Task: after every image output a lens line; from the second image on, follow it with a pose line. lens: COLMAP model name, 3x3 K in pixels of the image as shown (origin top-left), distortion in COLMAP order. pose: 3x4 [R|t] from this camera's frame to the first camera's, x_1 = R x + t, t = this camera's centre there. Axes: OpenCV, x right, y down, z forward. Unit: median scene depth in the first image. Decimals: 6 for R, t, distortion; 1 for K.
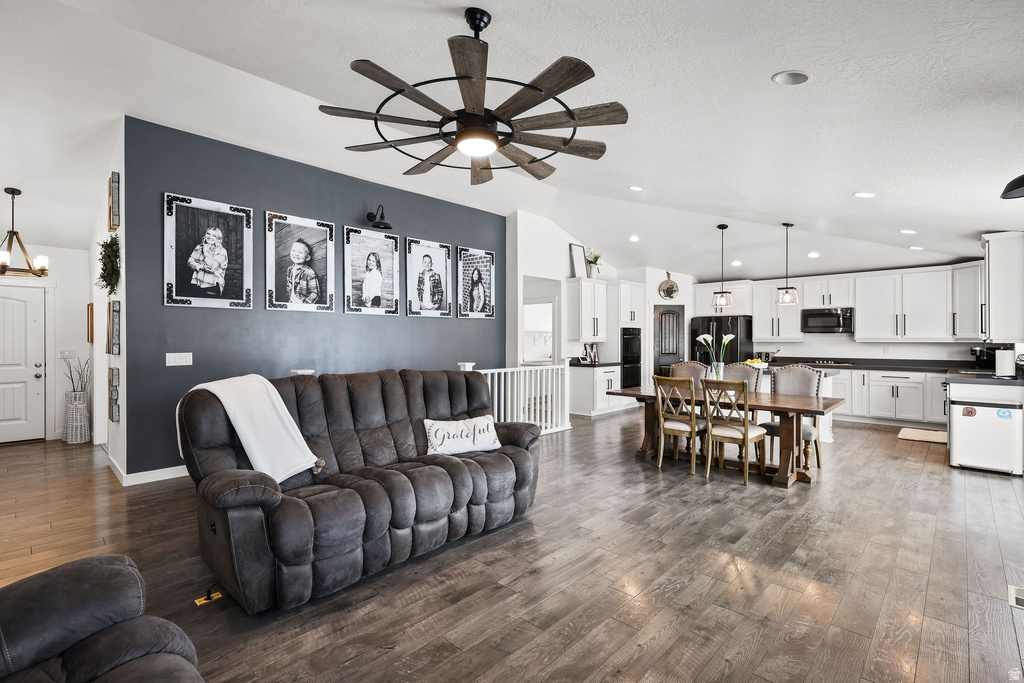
lens RADIAL K [[466.2, 0, 506.3], [0, 466.2, 344.4], [0, 0, 1]] dist [-0.001228, 0.002782]
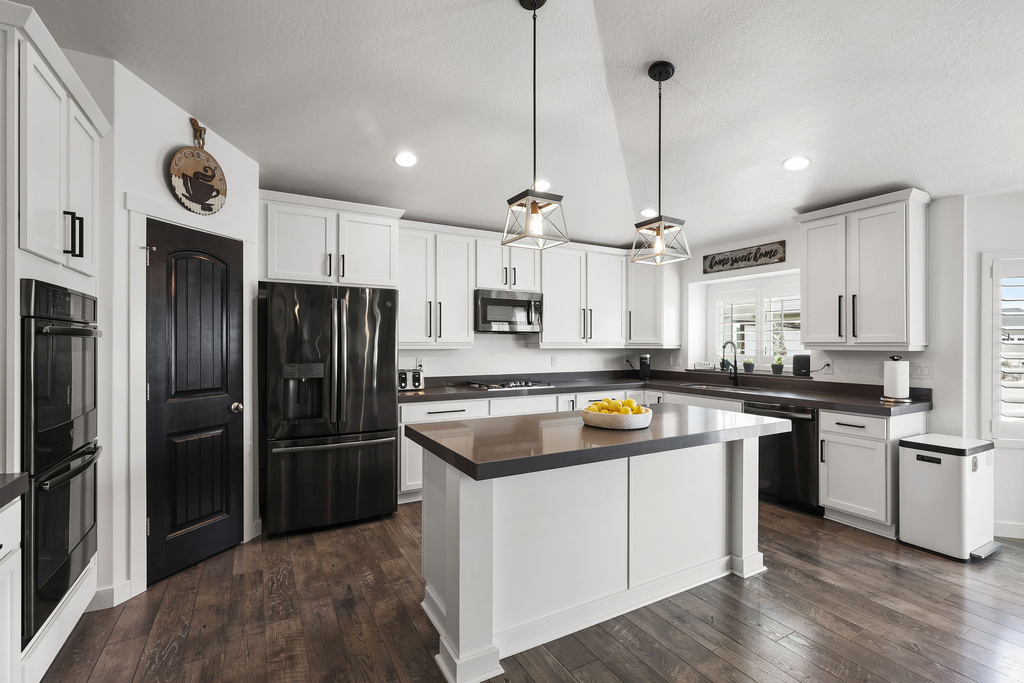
lens RADIAL K [[466.2, 0, 513.6], [0, 466.2, 342.6], [0, 0, 1]] dist [-0.001228, 0.002782]
pose [[0.285984, 0.002489, 0.958231, 0.167402], [0.007943, 0.999956, -0.004968, -0.012608], [-0.958201, 0.009032, 0.285952, 1.025448]]
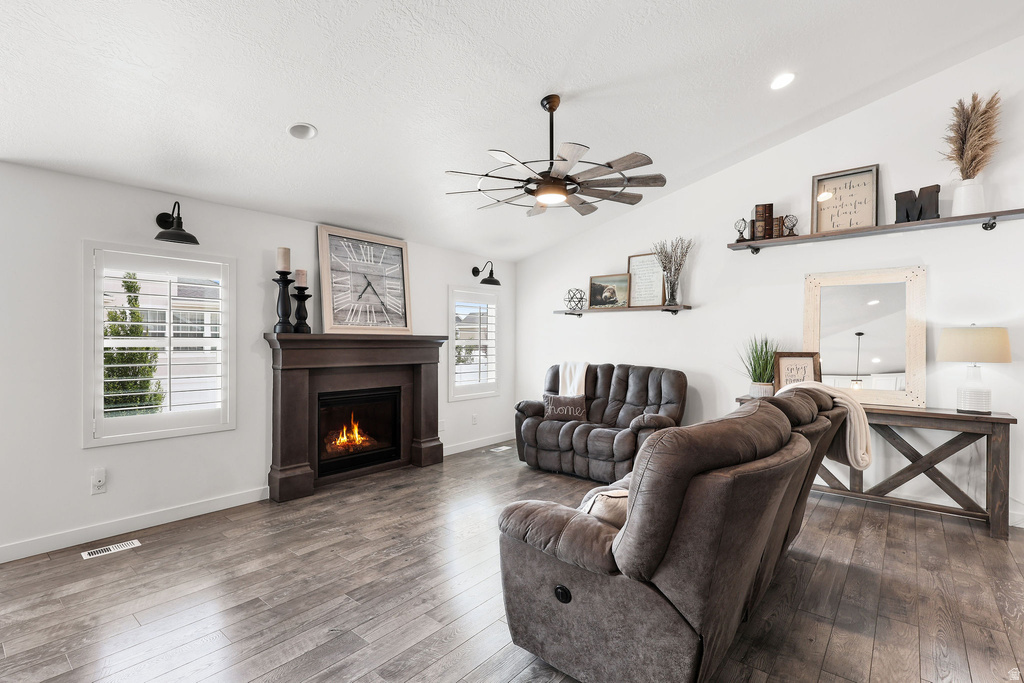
lens RADIAL K [[486.4, 0, 498.9], [0, 486.4, 339.6], [0, 0, 1]] dist [0.004789, -0.000169]
pose [[-0.997829, -0.004240, -0.065722, 0.063867], [-0.004588, 0.999976, 0.005133, -0.009184], [0.065699, 0.005423, -0.997825, 0.867080]]
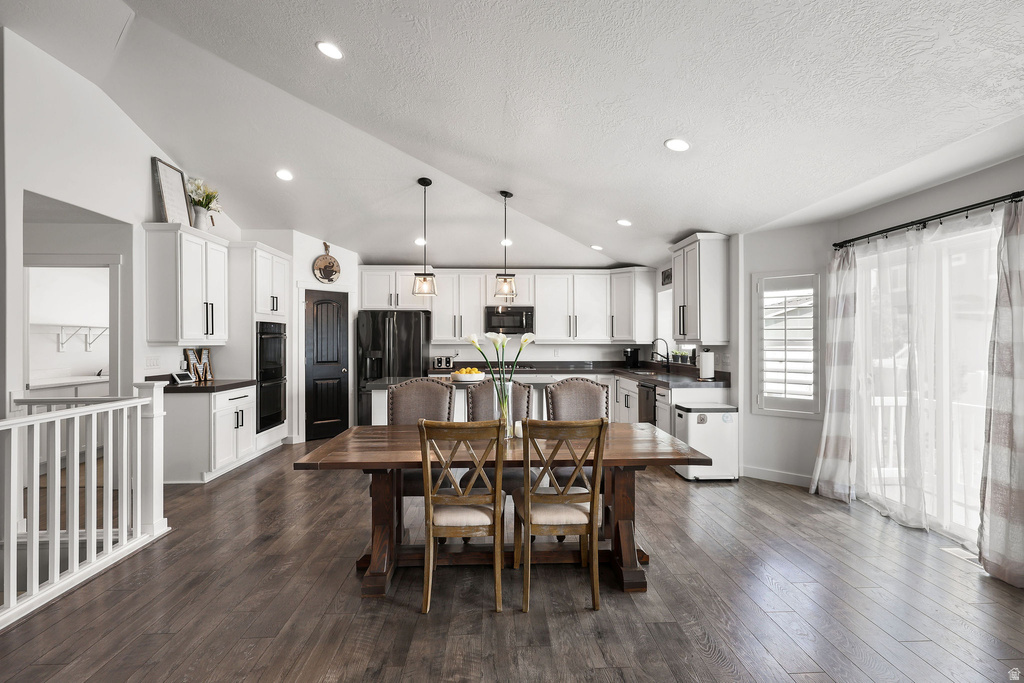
lens RADIAL K [[486.4, 0, 512.3], [0, 486.4, 339.0], [0, 0, 1]] dist [0.004789, -0.000169]
pose [[0.685008, 0.002182, 0.728532, 0.019673], [0.008188, 0.999909, -0.010693, -0.005695], [-0.728489, 0.013290, 0.684928, 0.445446]]
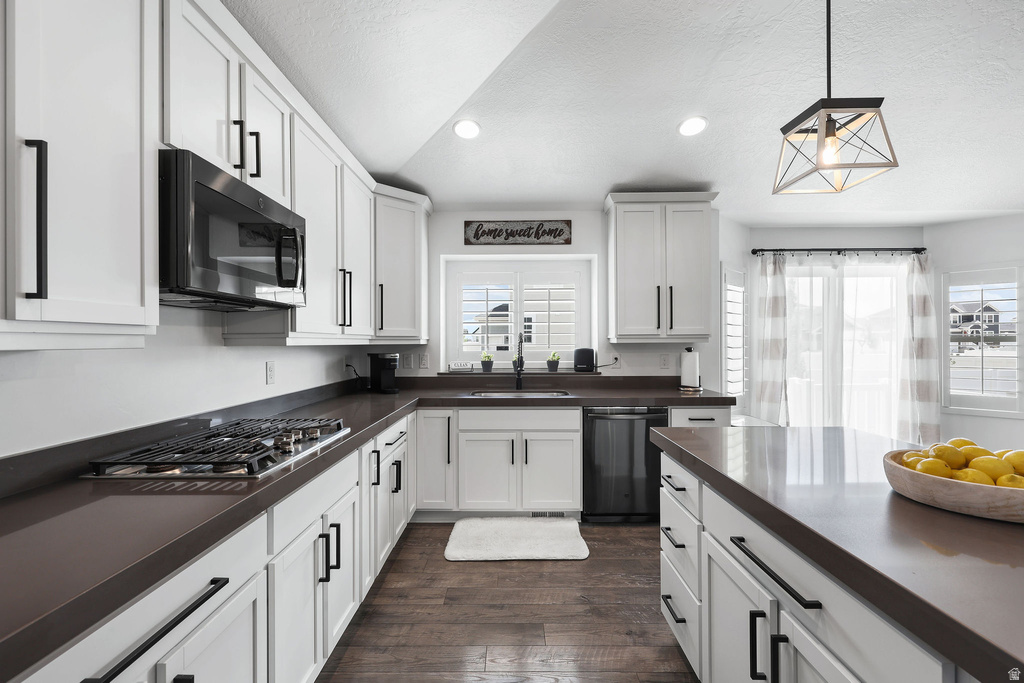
lens RADIAL K [[466.2, 0, 506.0], [0, 466.2, 340.8], [0, 0, 1]] dist [-0.001228, 0.002782]
pose [[-0.697012, 0.005568, 0.717038, 0.559697], [0.012045, 0.999920, 0.003944, -0.009408], [-0.716958, 0.011386, -0.697023, 1.323333]]
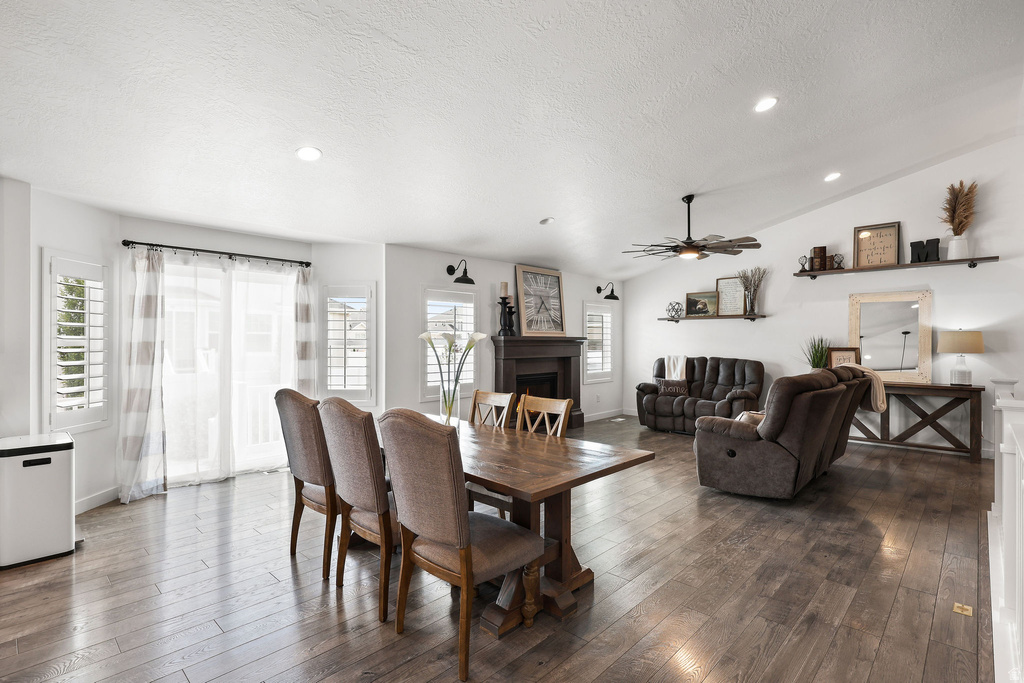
lens RADIAL K [[486.4, 0, 502.6], [0, 486.4, 337.7], [0, 0, 1]] dist [0.004789, -0.000169]
pose [[-0.999995, -0.001036, 0.002867, 0.298311], [-0.001028, 0.999996, 0.002759, -0.012306], [-0.002870, 0.002756, -0.999992, 1.214571]]
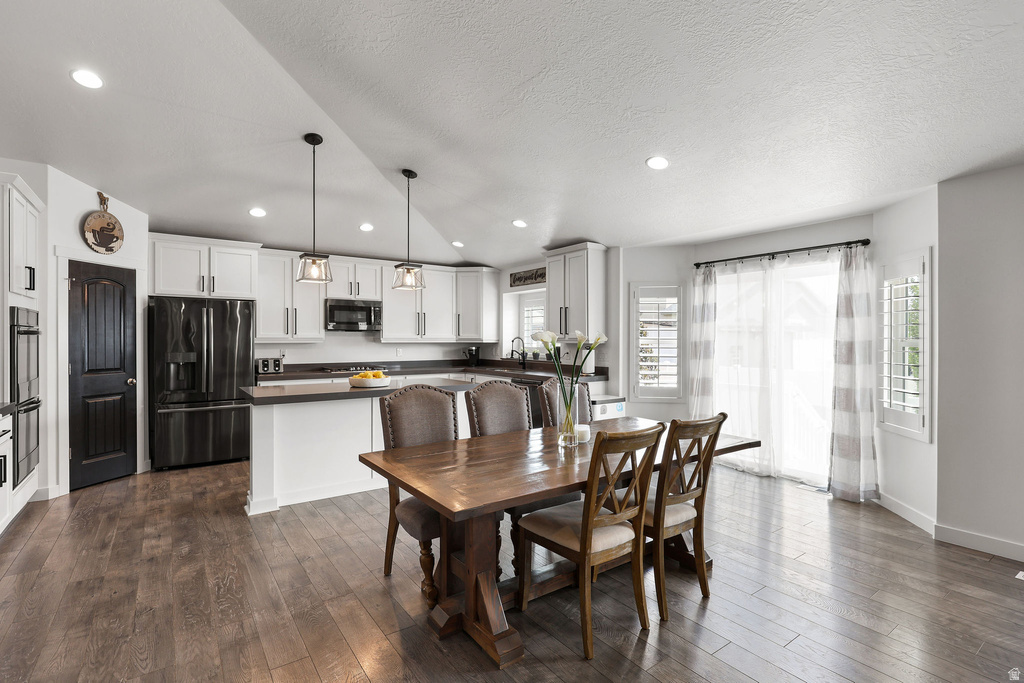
lens RADIAL K [[486.4, 0, 511.1], [0, 486.4, 339.5], [0, 0, 1]] dist [0.004789, -0.000169]
pose [[0.178598, -0.000573, 0.983922, -0.078657], [0.008523, 0.999963, -0.000965, -0.009572], [-0.983885, 0.008558, 0.178596, 0.738273]]
